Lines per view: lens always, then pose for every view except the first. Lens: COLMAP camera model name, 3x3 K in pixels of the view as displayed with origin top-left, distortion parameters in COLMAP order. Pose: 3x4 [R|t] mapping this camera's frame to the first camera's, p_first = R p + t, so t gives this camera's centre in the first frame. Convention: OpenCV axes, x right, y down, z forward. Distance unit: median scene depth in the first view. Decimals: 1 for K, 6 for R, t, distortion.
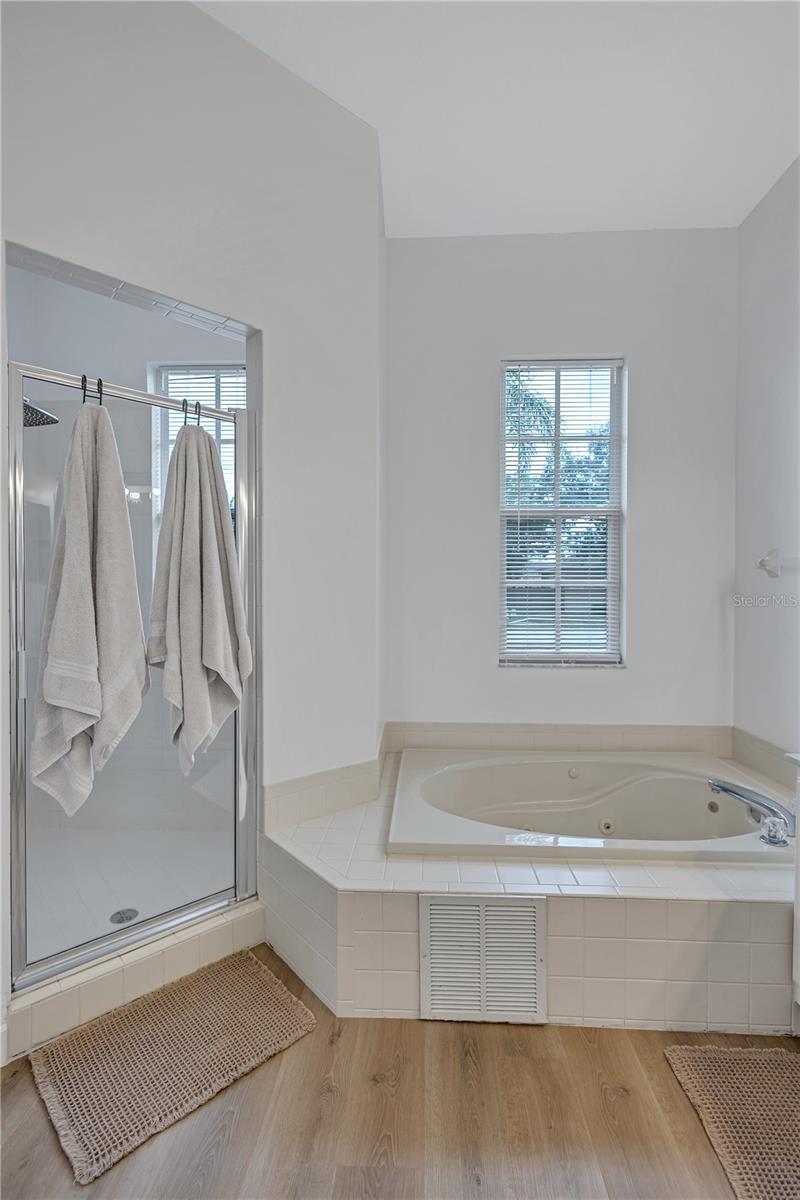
lens RADIAL K [[556.3, 0, 403.2], [0, 556.3, 597.9], [0, 0, 1]] dist [0.011429, -0.003960]
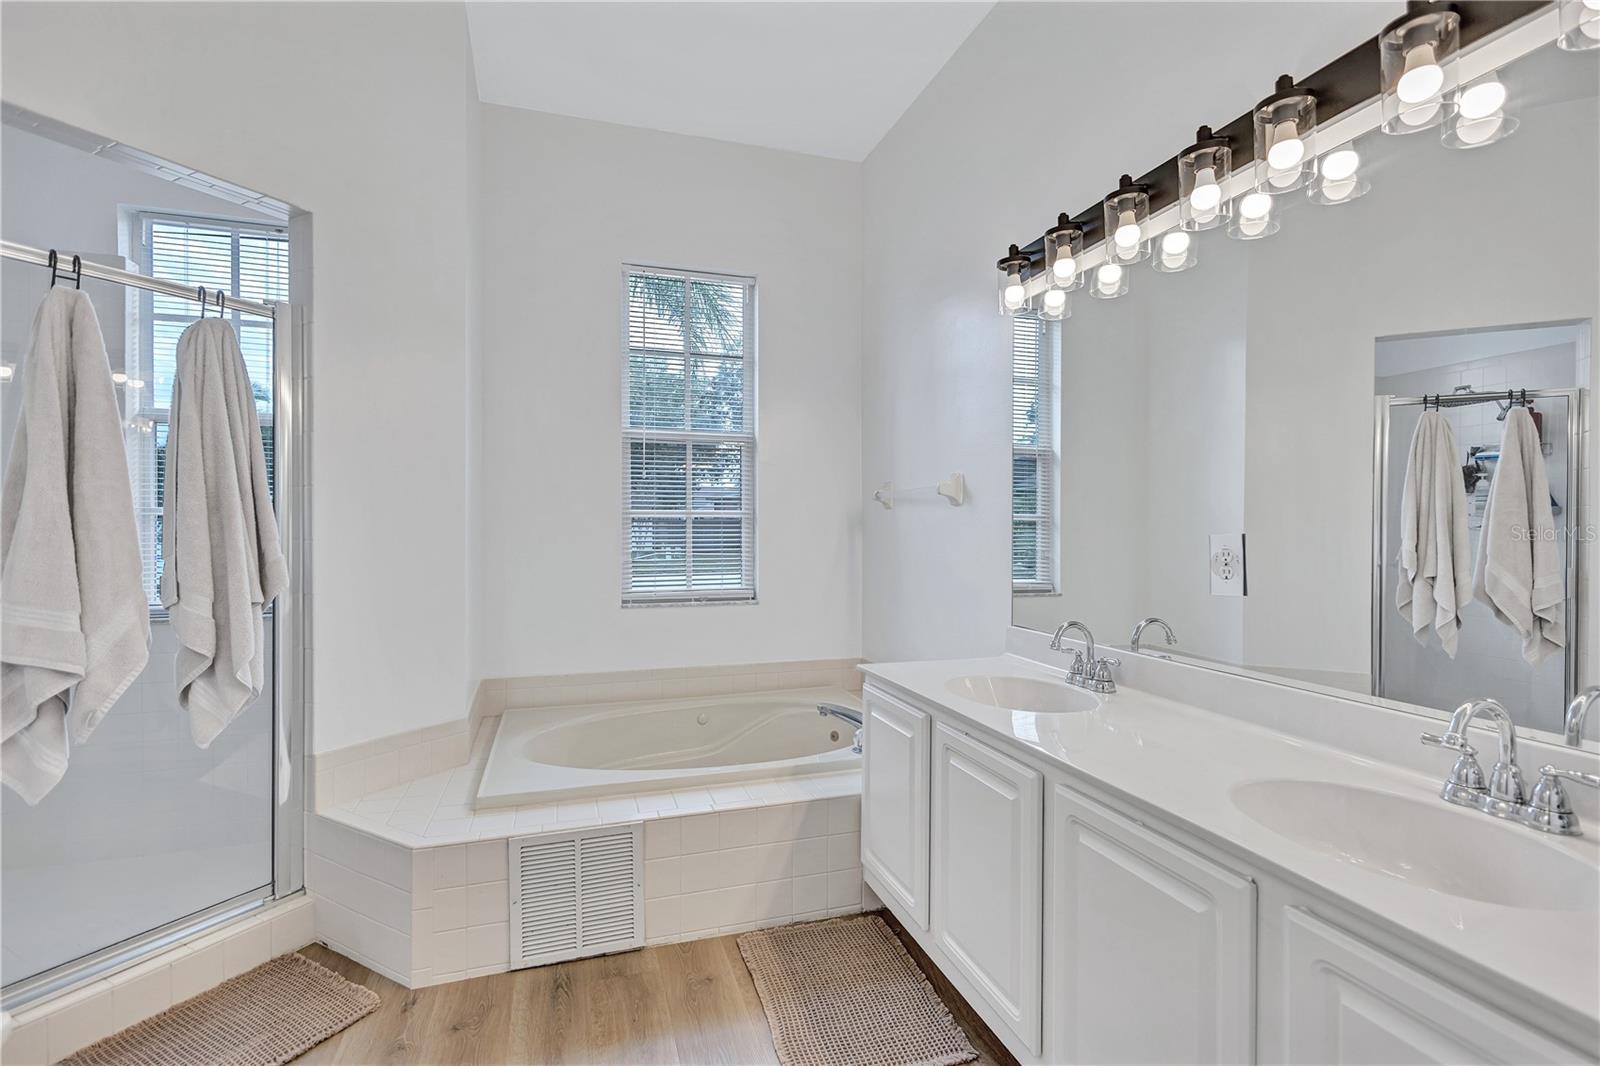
lens RADIAL K [[741.7, 0, 808.2], [0, 741.7, 526.1], [0, 0, 1]] dist [0.011429, -0.003960]
pose [[0.936229, -0.002667, 0.351381, 0.056382], [0.006518, 0.999931, -0.009777, 0.010865], [-0.351331, 0.011444, 0.936181, -0.342319]]
